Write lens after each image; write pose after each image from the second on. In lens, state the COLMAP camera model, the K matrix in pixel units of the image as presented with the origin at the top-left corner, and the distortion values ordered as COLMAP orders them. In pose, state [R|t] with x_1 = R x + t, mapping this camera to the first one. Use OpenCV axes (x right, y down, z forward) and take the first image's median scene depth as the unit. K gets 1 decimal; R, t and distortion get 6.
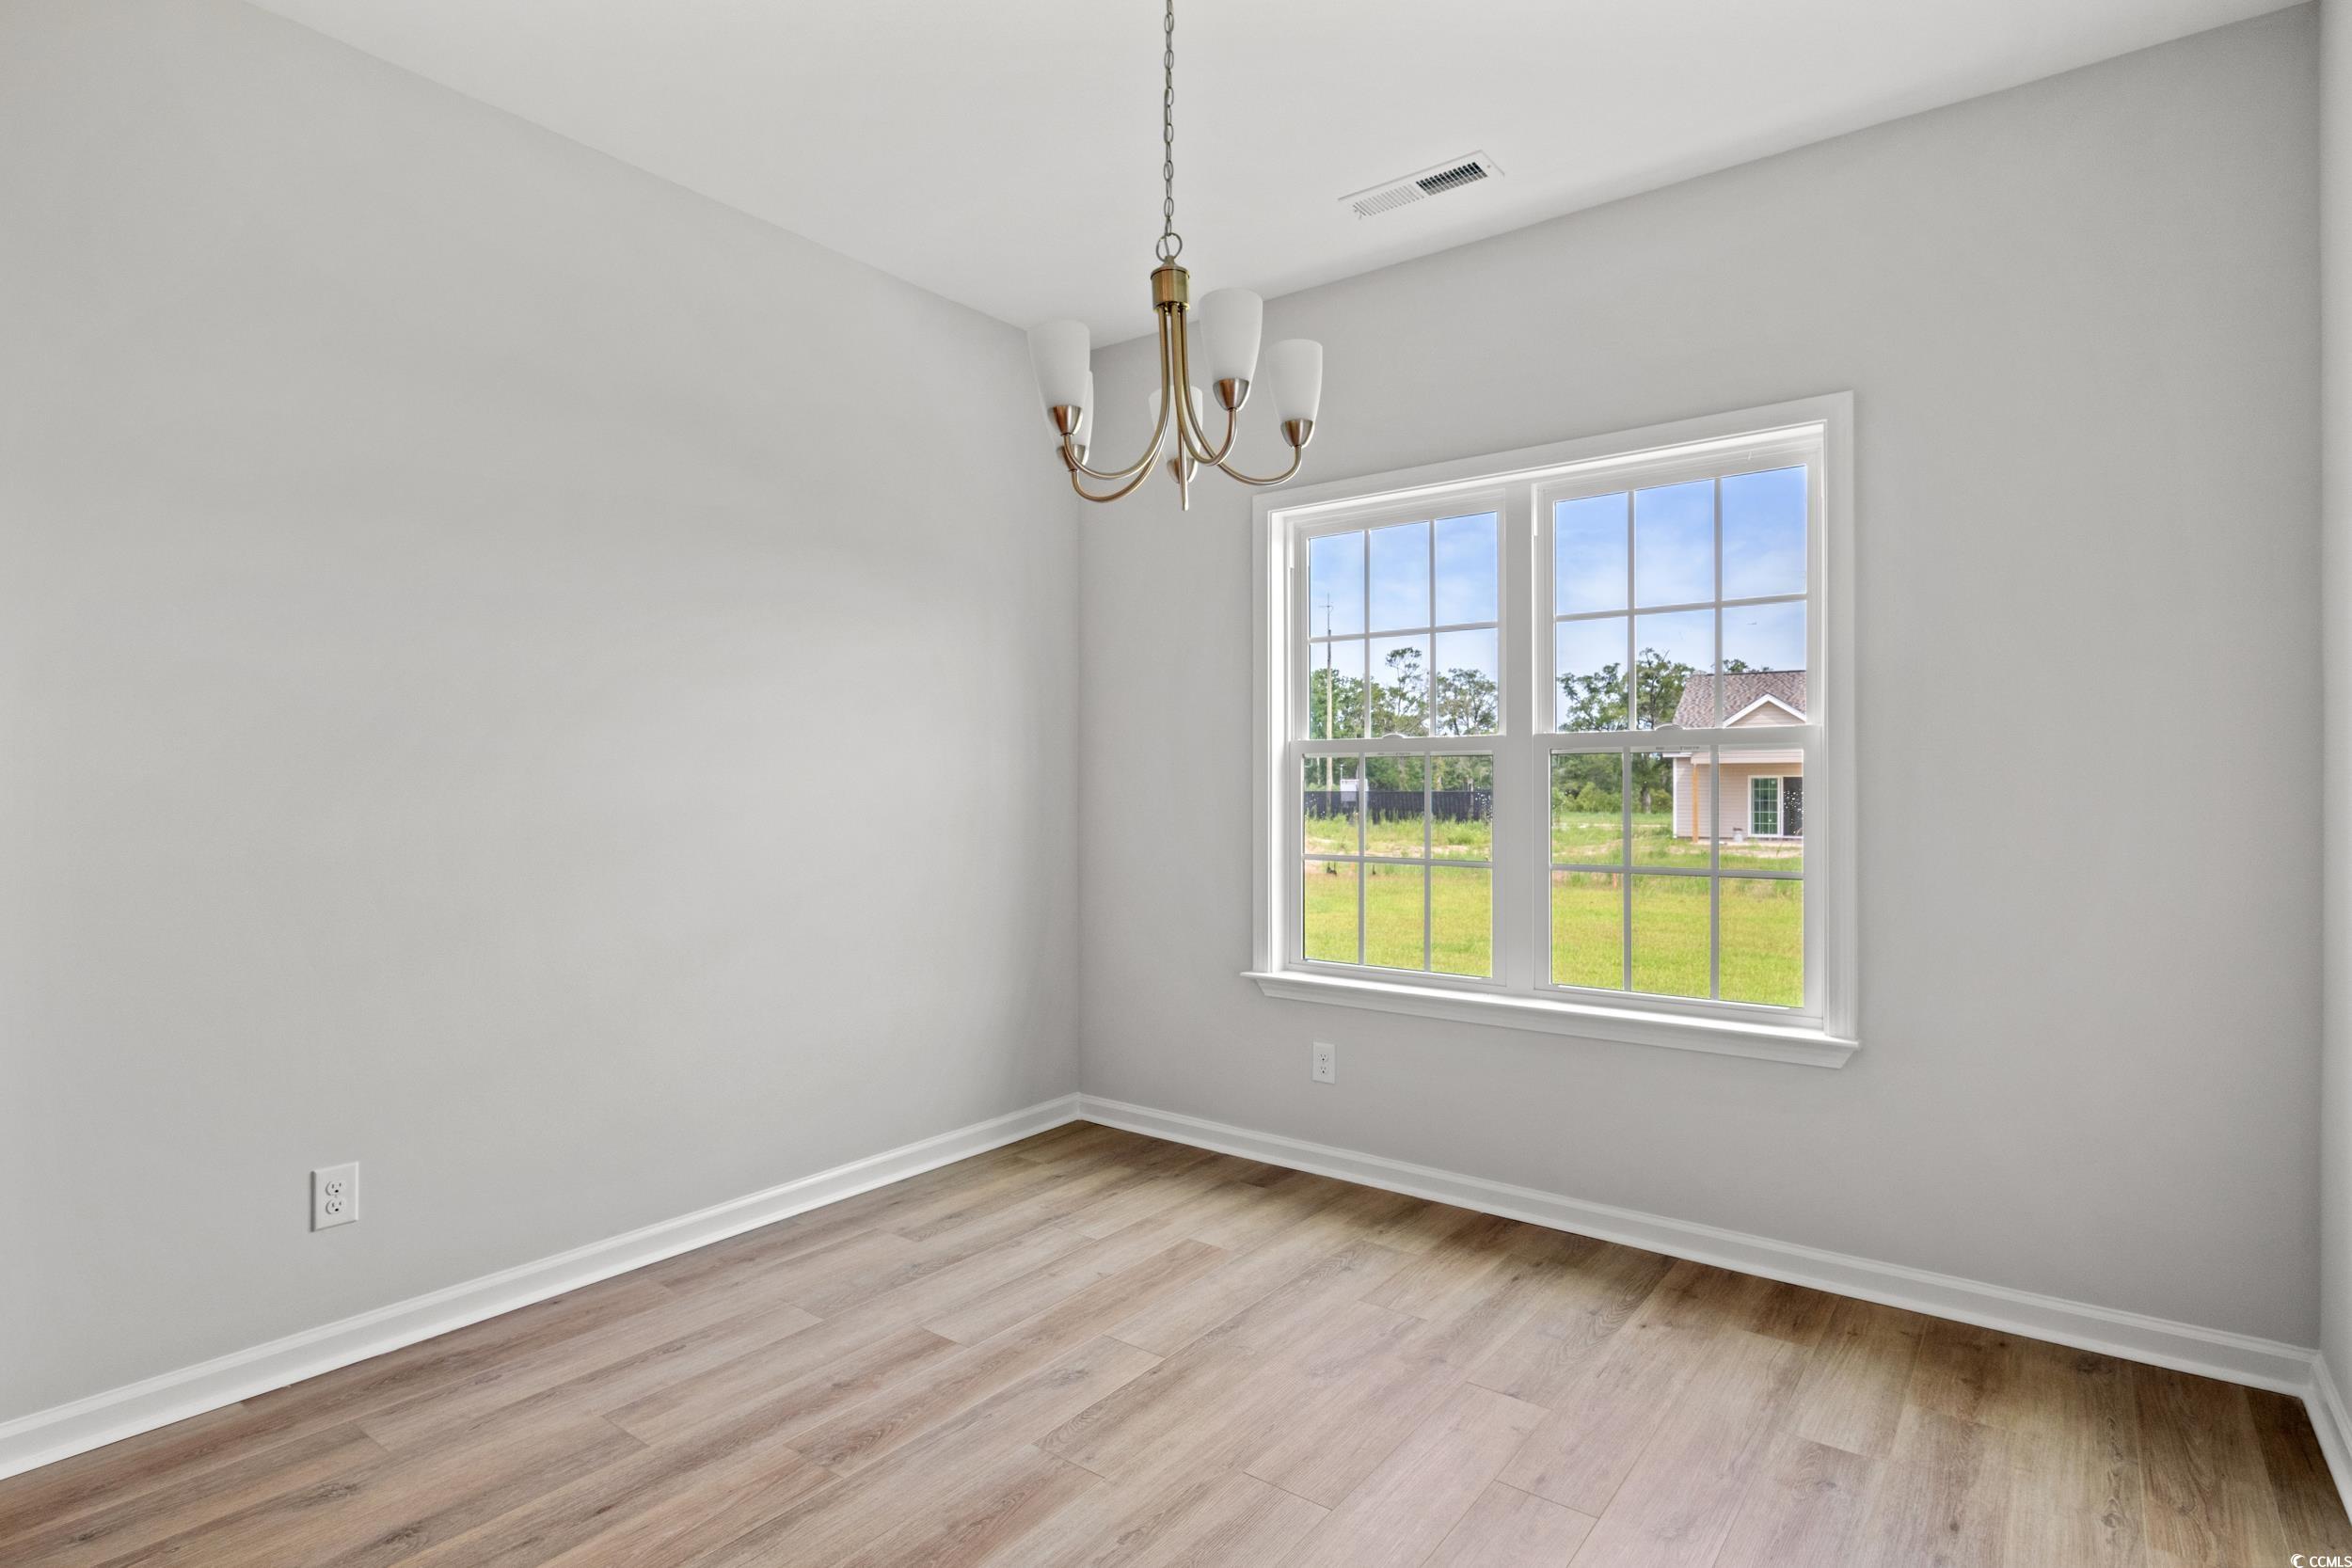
lens RADIAL K [[1178.8, 0, 1207.1], [0, 1178.8, 796.1], [0, 0, 1]] dist [-0.000025, -0.000102]
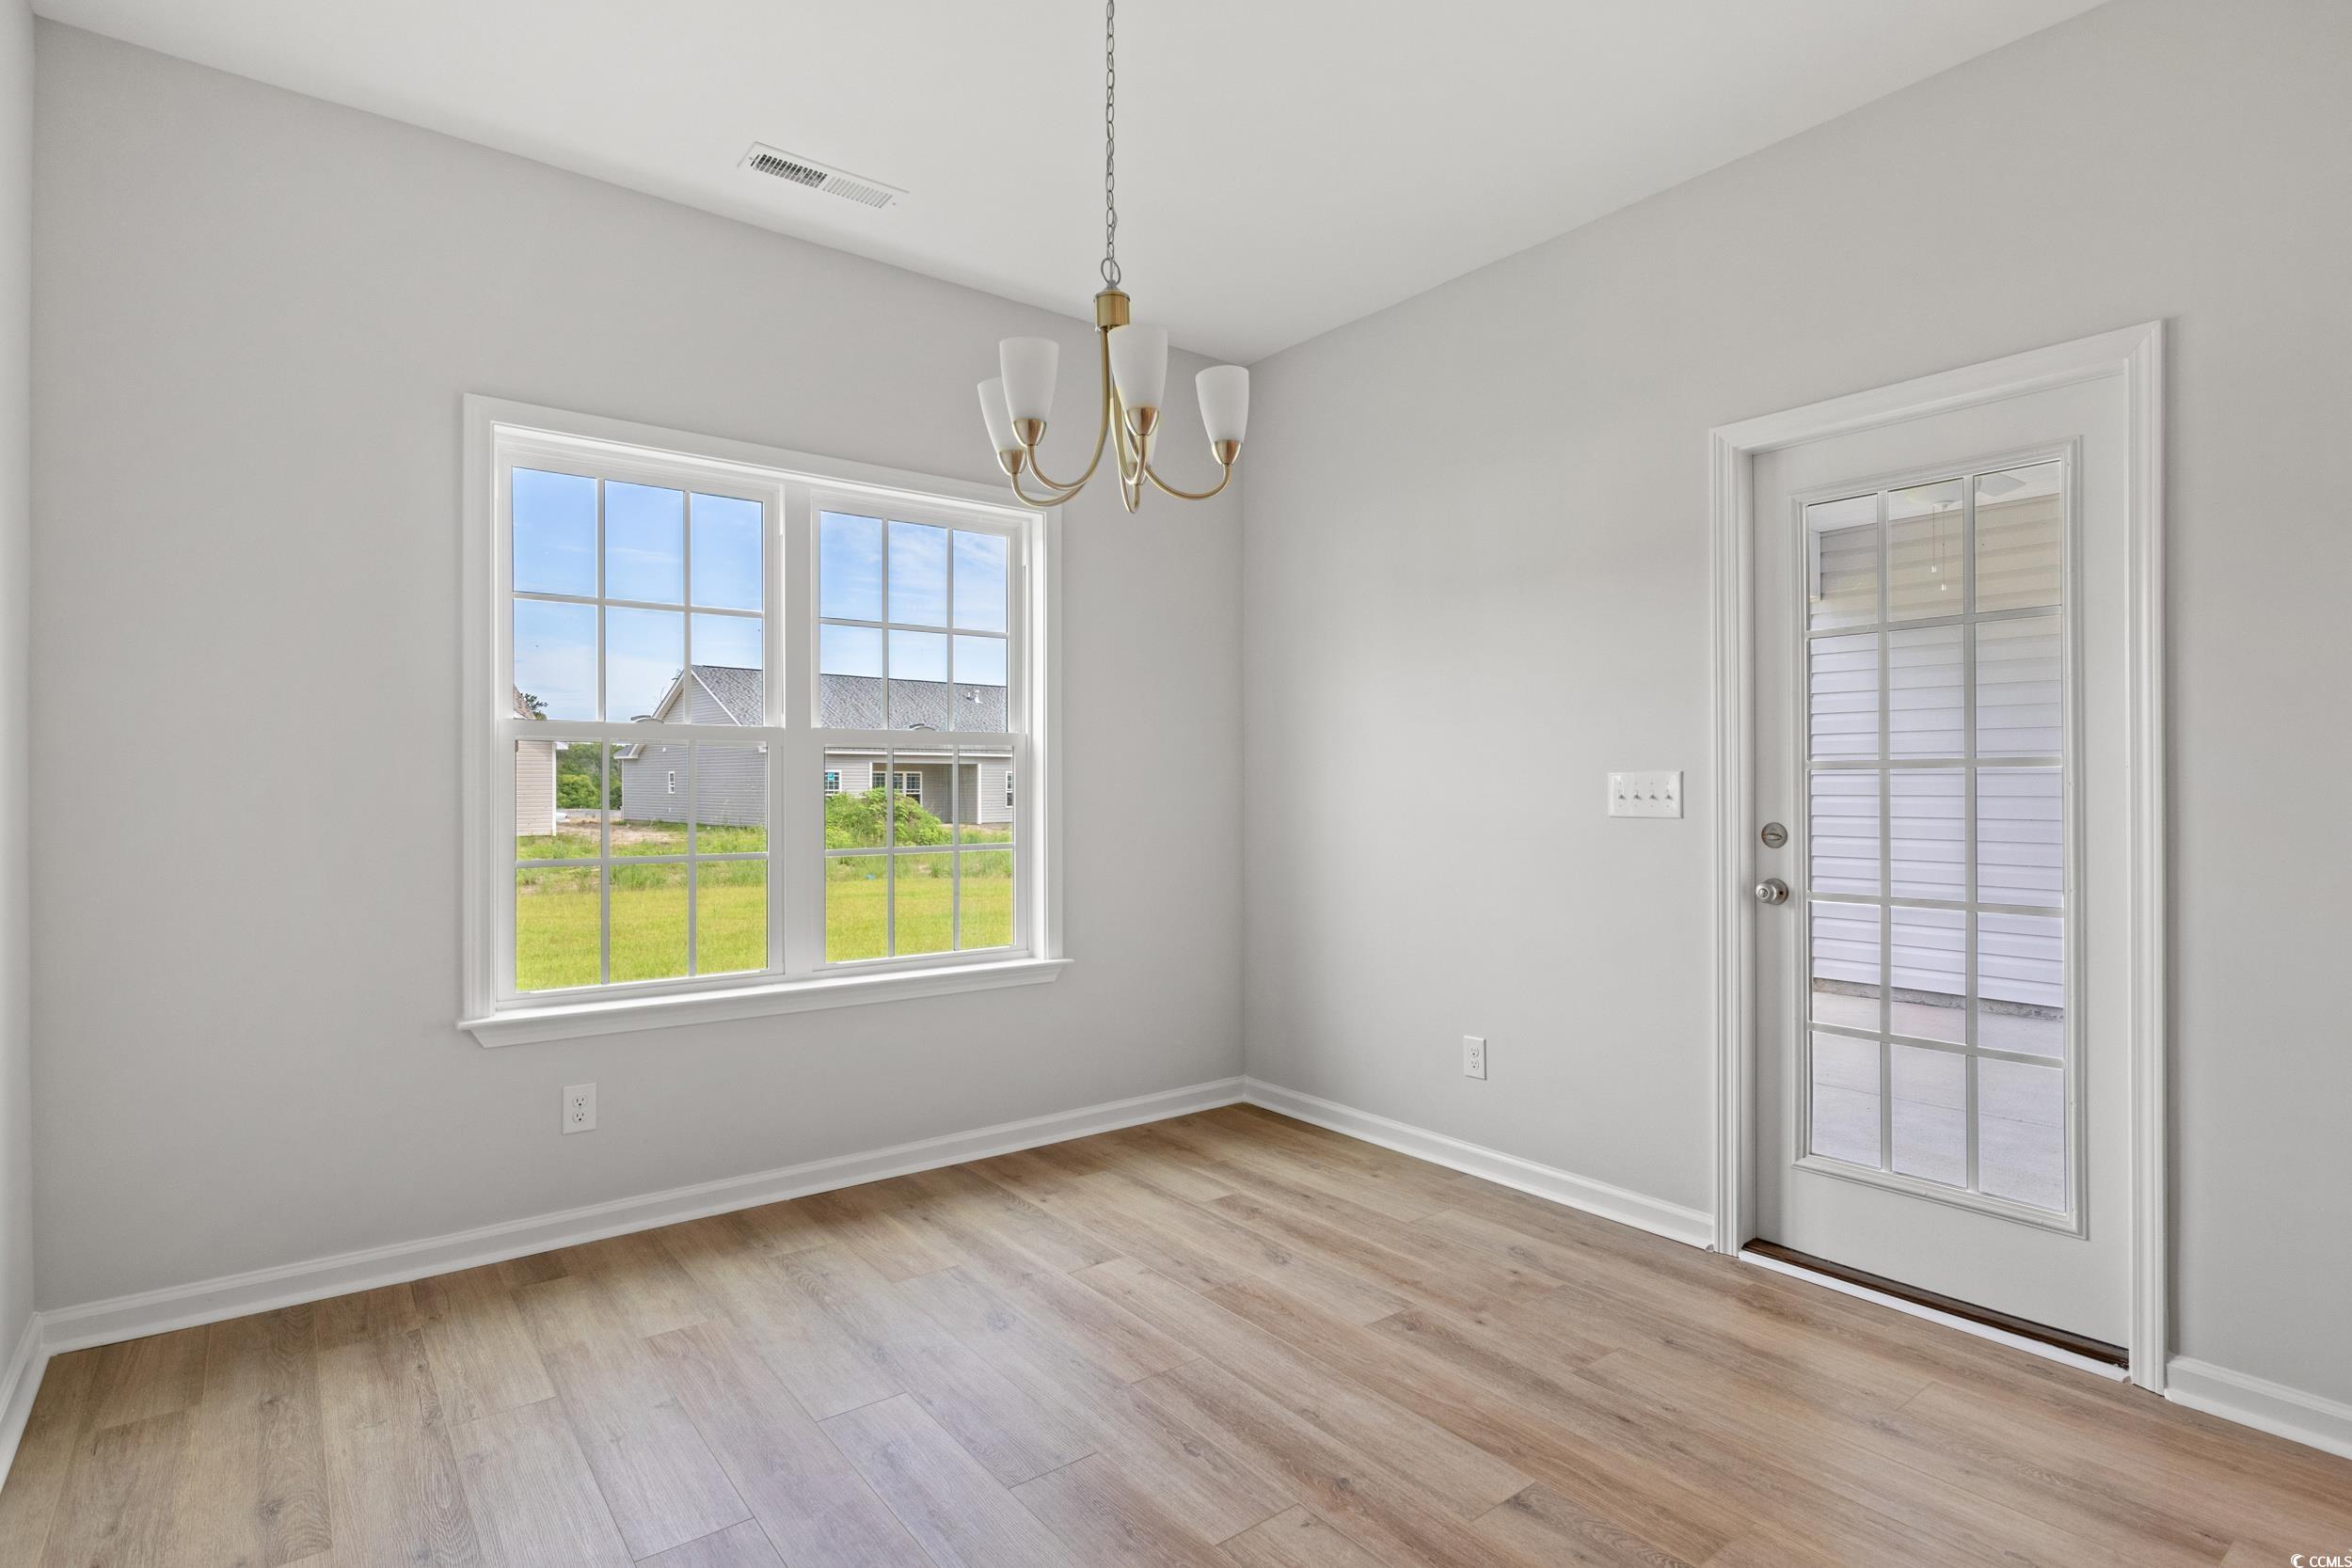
lens RADIAL K [[1176.0, 0, 1176.0], [0, 1176.0, 784.0], [0, 0, 1]] dist [0.000991, 0.000532]
pose [[0.278565, 0.000520, 0.960417, -0.689094], [0.008220, 0.999962, -0.002925, 0.003243], [-0.960382, 0.008709, 0.278550, 0.427987]]
